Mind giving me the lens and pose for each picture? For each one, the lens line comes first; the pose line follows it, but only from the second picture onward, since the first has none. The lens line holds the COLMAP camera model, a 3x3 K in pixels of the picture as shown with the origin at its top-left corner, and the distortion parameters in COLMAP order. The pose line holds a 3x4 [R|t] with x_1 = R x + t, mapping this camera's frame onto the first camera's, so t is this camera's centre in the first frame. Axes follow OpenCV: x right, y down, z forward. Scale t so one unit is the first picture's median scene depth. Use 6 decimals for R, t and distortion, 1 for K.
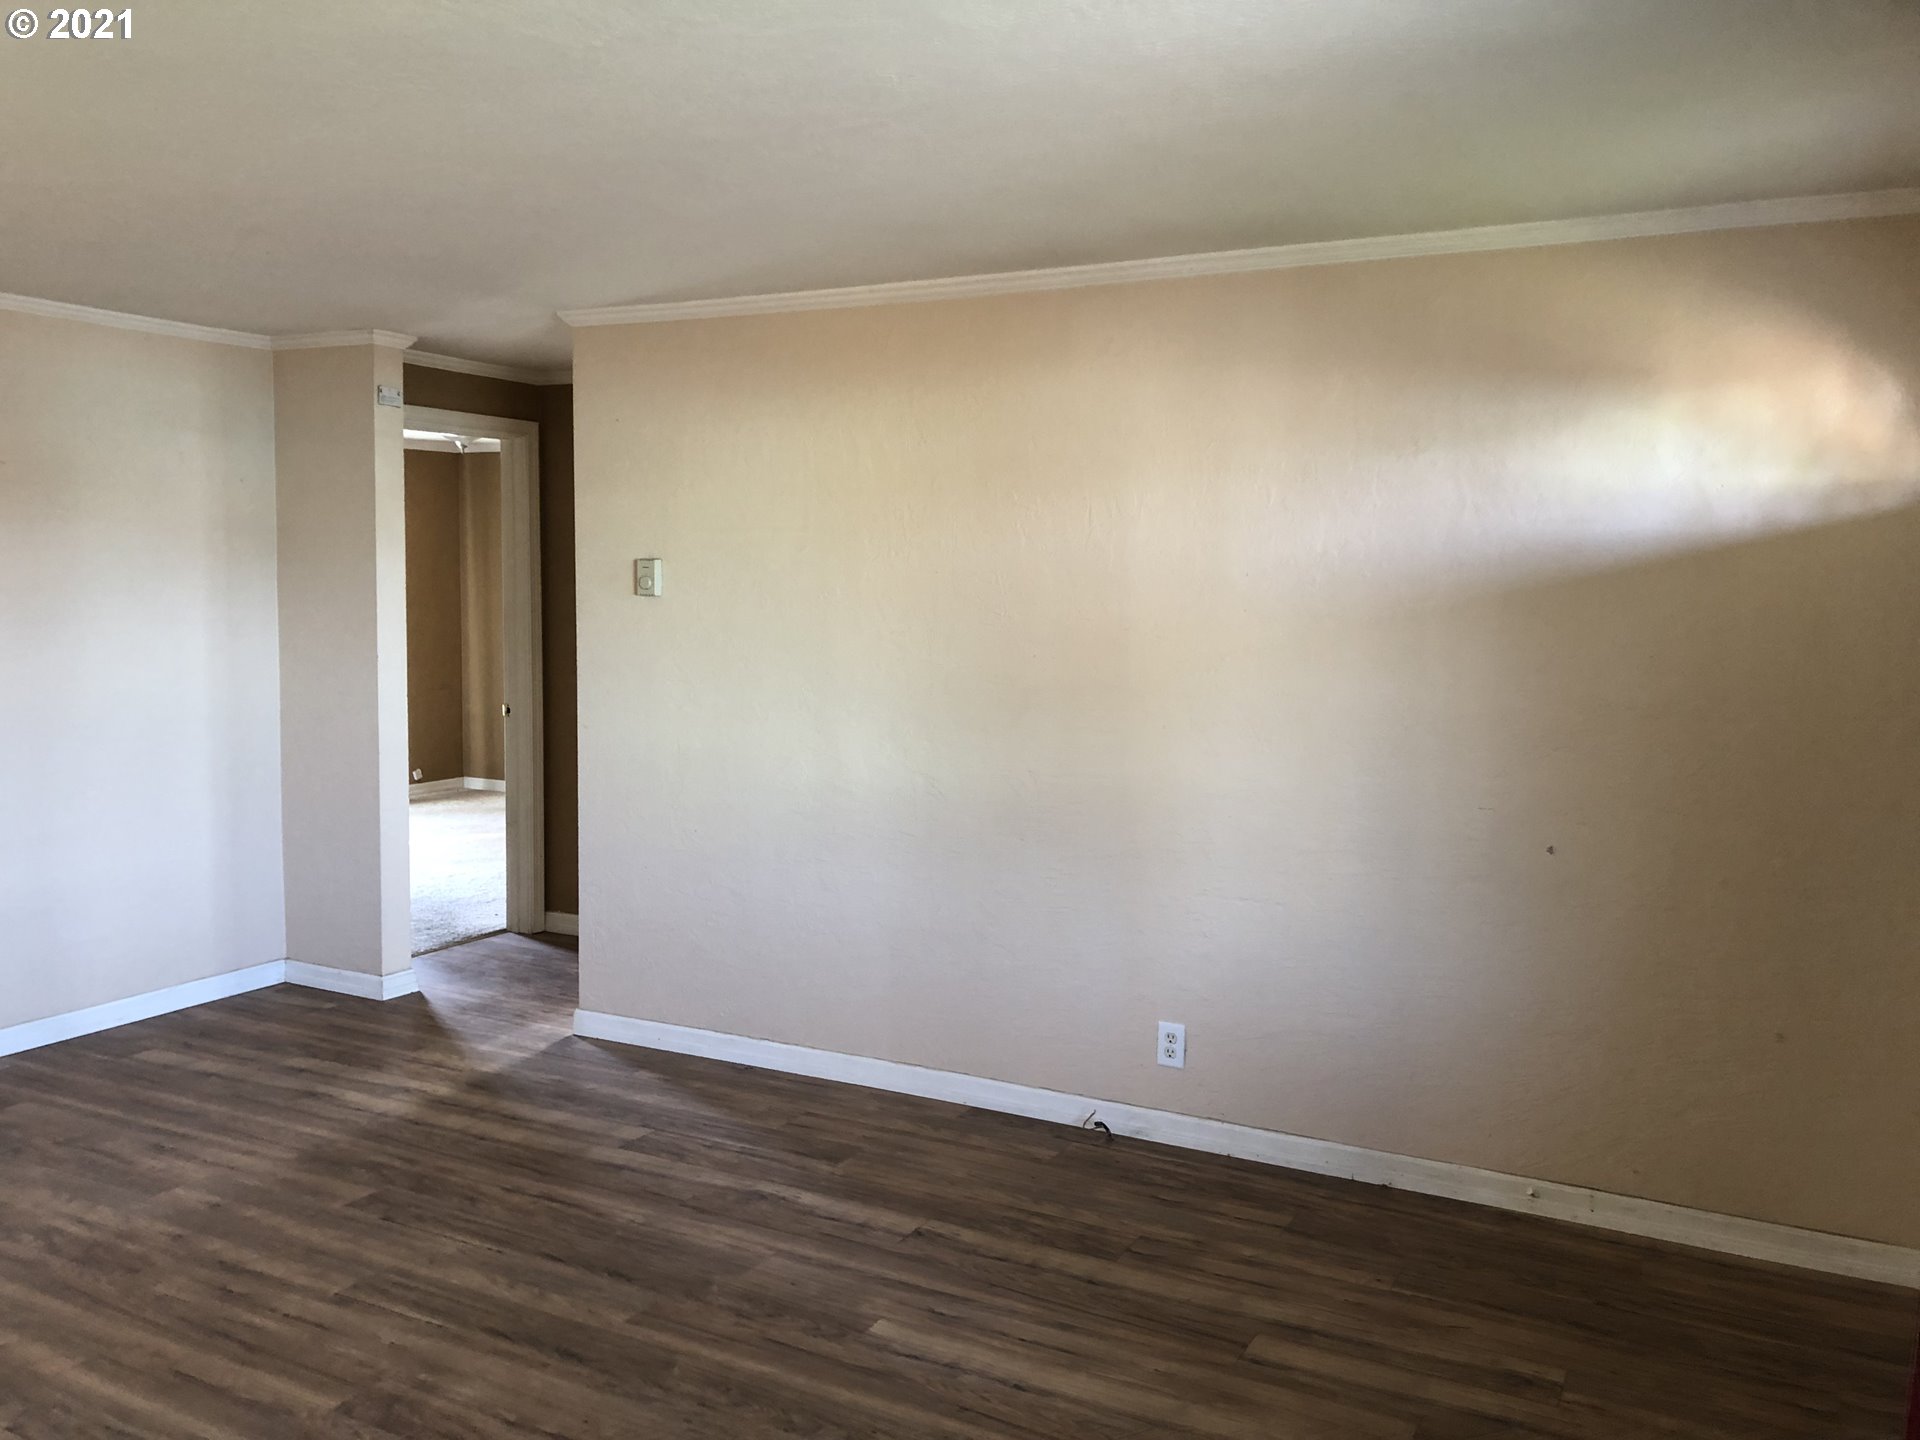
lens RADIAL K [[1565.1, 0, 960.0], [0, 1565.1, 720.0], [0, 0, 1]] dist [0.001337, 0.011366]
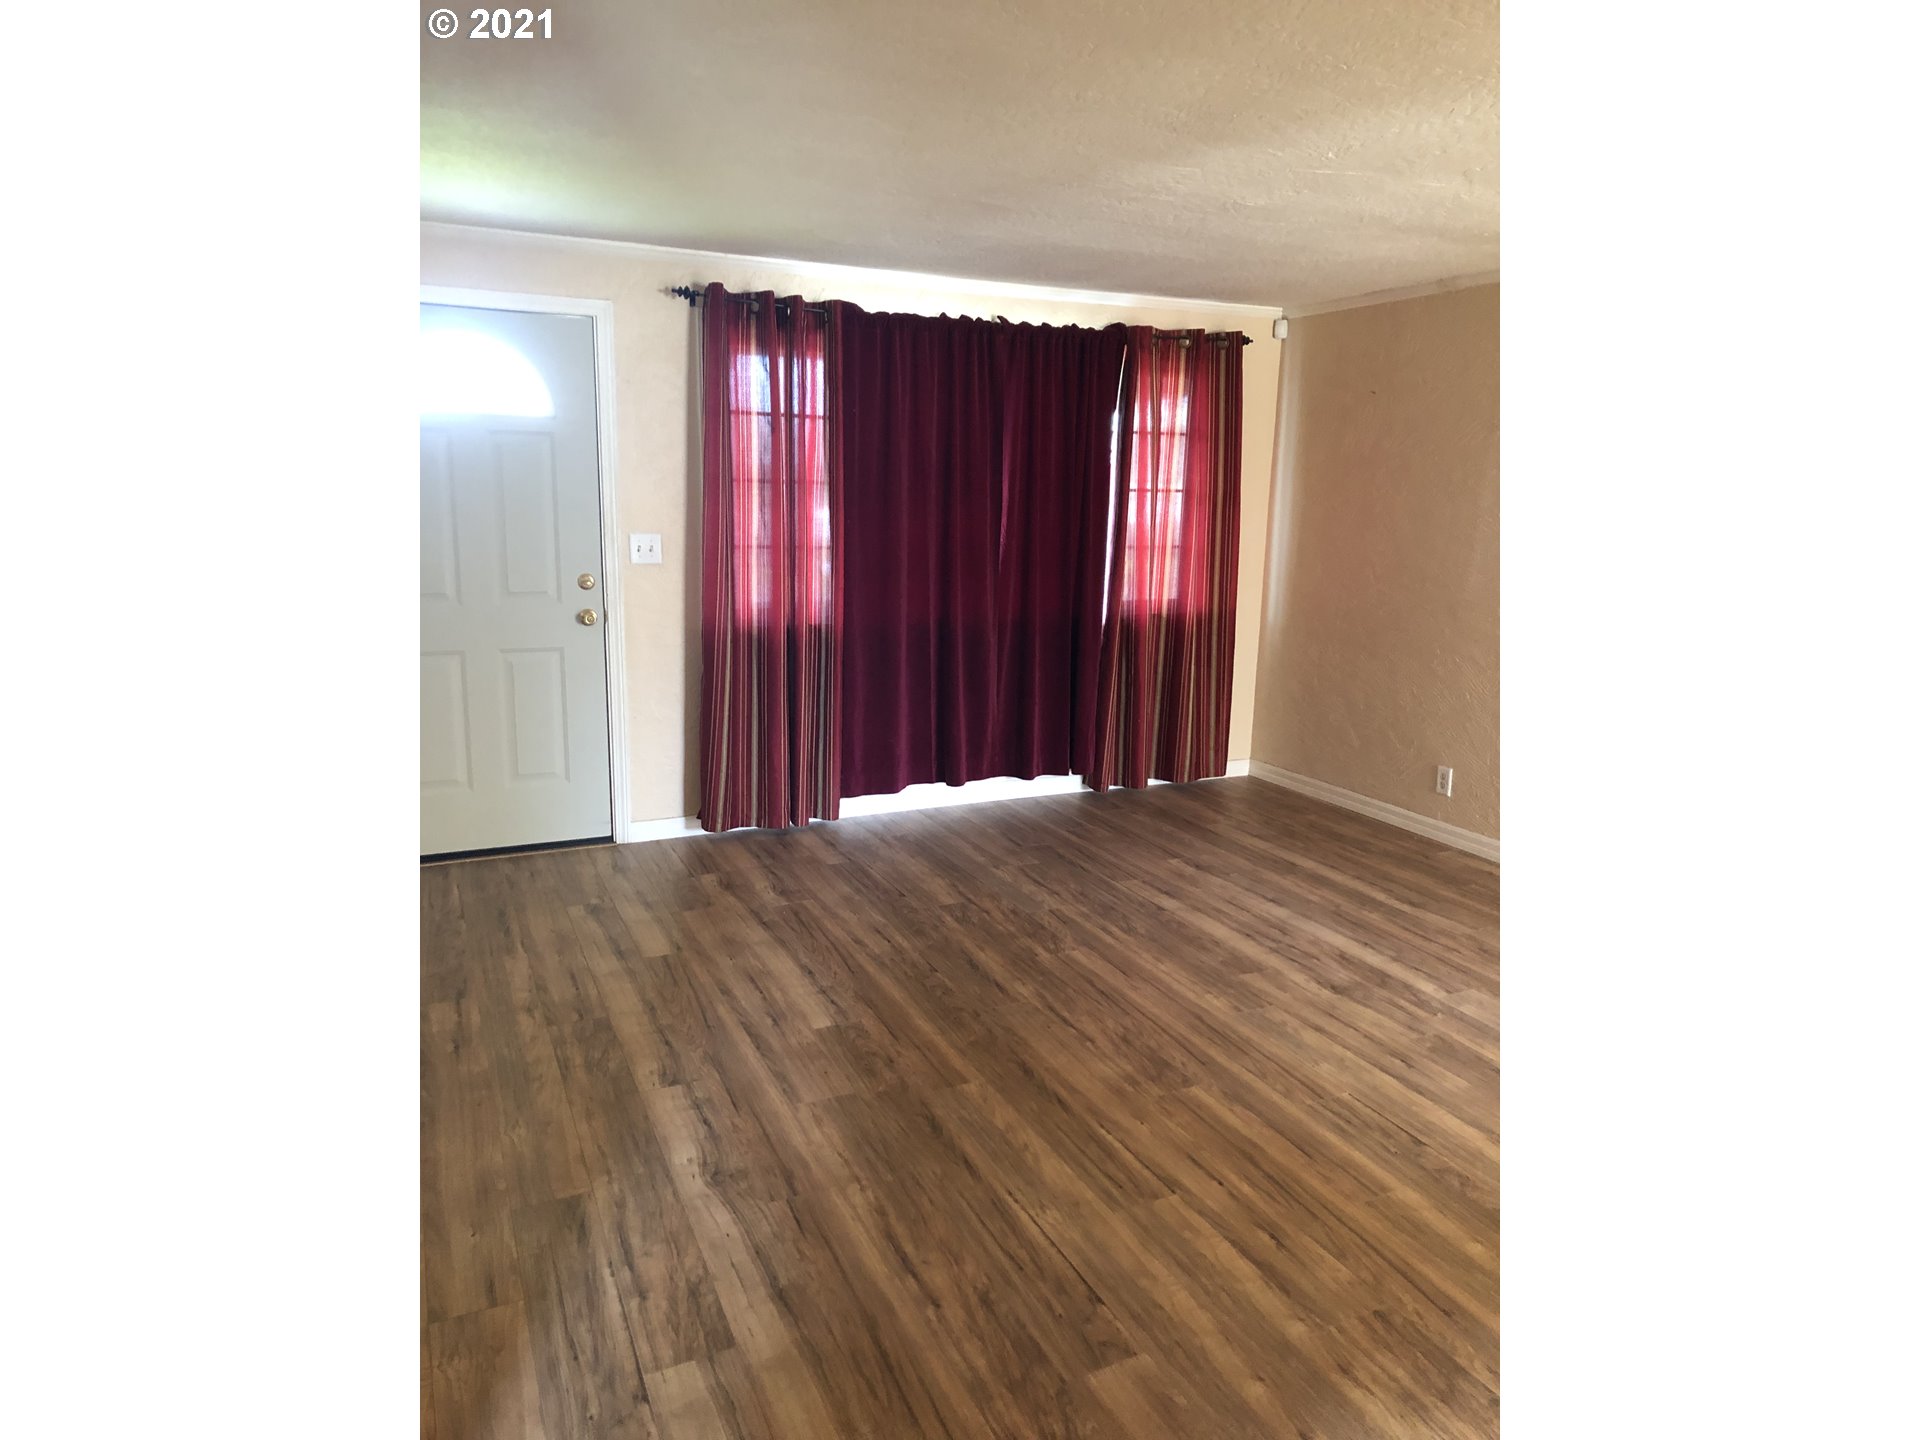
lens RADIAL K [[1565.1, 0, 960.0], [0, 1565.1, 720.0], [0, 0, 1]] dist [0.001337, 0.011366]
pose [[-0.827781, -0.113598, 0.549431, -0.796090], [0.018207, 0.973333, 0.228673, -0.164070], [-0.560756, 0.199294, -0.803638, 1.810540]]
